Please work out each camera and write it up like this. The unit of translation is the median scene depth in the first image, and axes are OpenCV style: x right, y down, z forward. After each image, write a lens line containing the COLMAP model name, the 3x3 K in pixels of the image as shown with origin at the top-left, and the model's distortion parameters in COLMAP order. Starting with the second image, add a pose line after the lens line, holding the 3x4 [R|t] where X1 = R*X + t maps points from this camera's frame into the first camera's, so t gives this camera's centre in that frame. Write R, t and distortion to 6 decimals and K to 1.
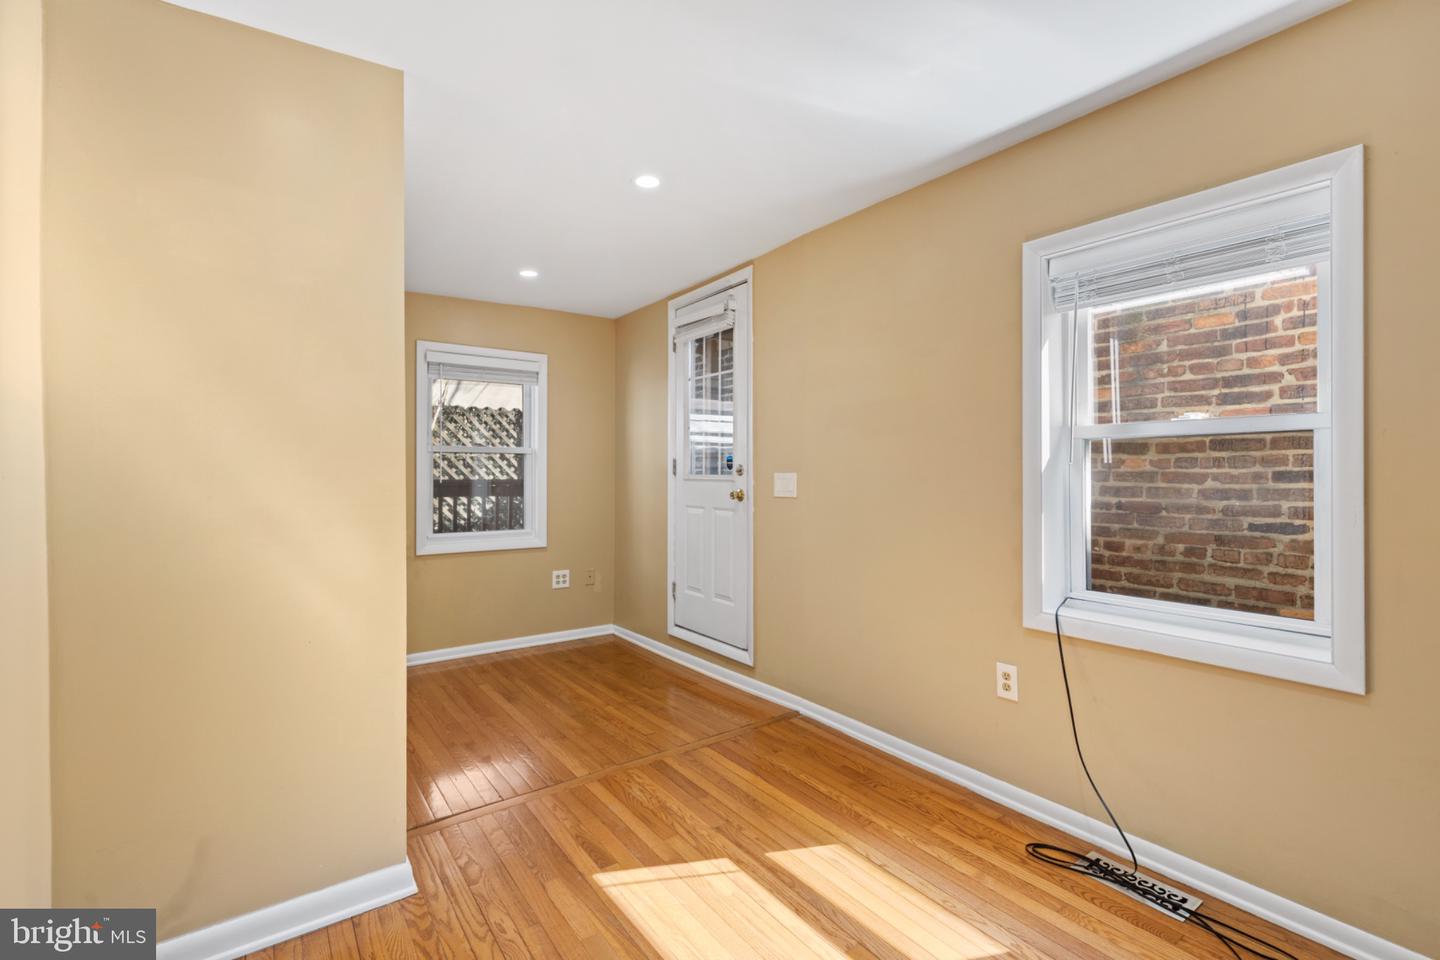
lens RADIAL K [[656.3, 0, 721.1], [0, 656.3, 475.2], [0, 0, 1]] dist [0.003041, -0.000334]
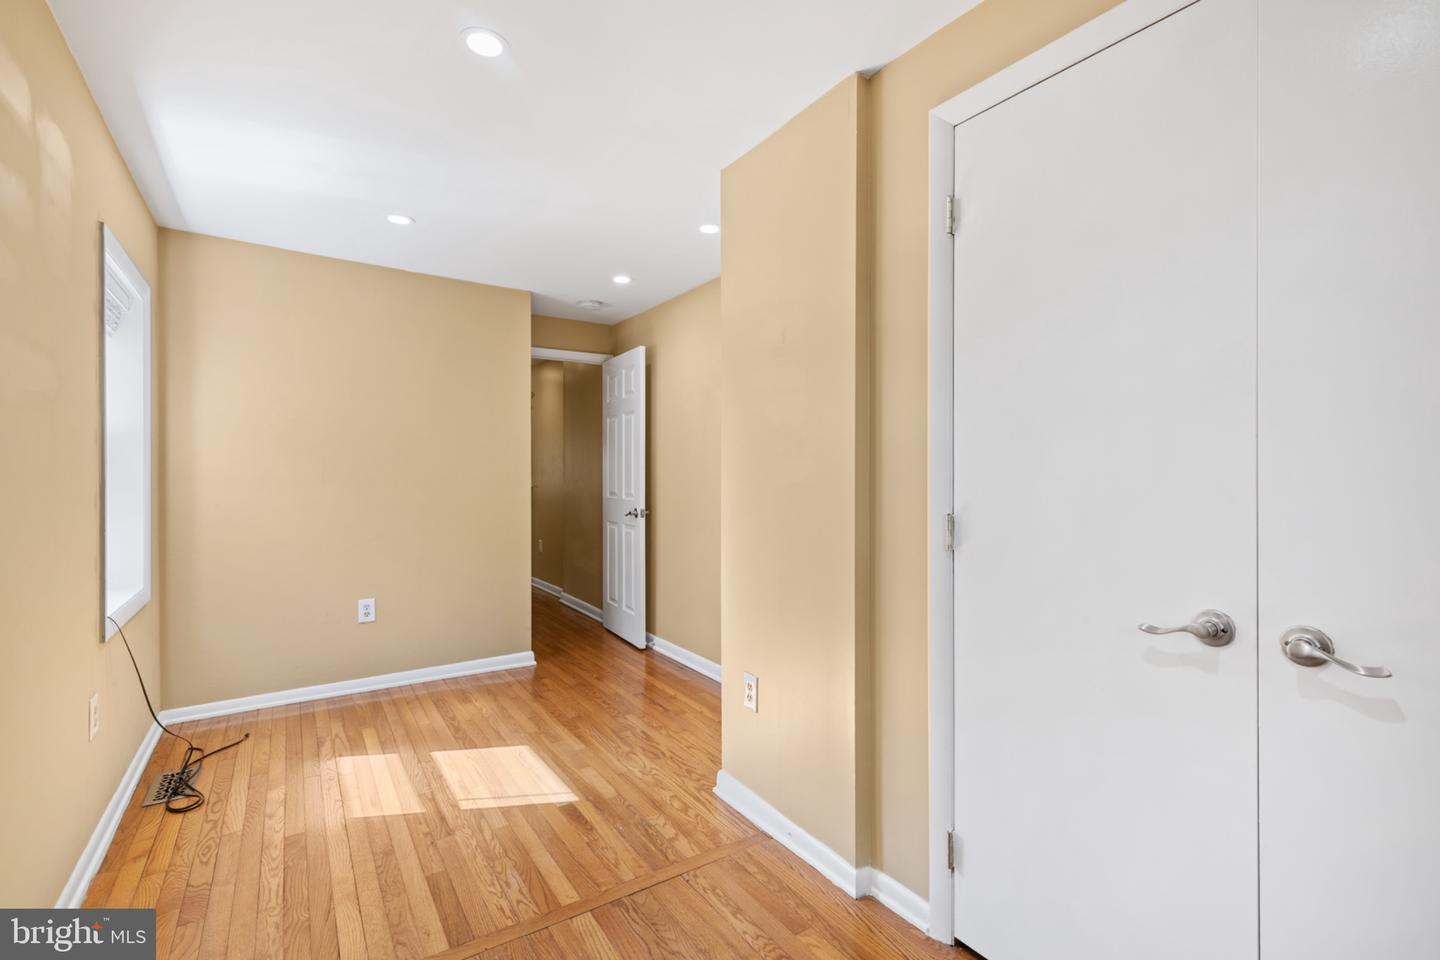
lens RADIAL K [[656.3, 0, 719.6], [0, 656.3, 475.9], [0, 0, 1]] dist [0.003041, -0.000334]
pose [[-0.999485, 0.002778, 0.031962, -0.467617], [0.003018, 0.999968, 0.007471, -0.005722], [-0.031941, 0.007563, -0.999461, 2.078642]]
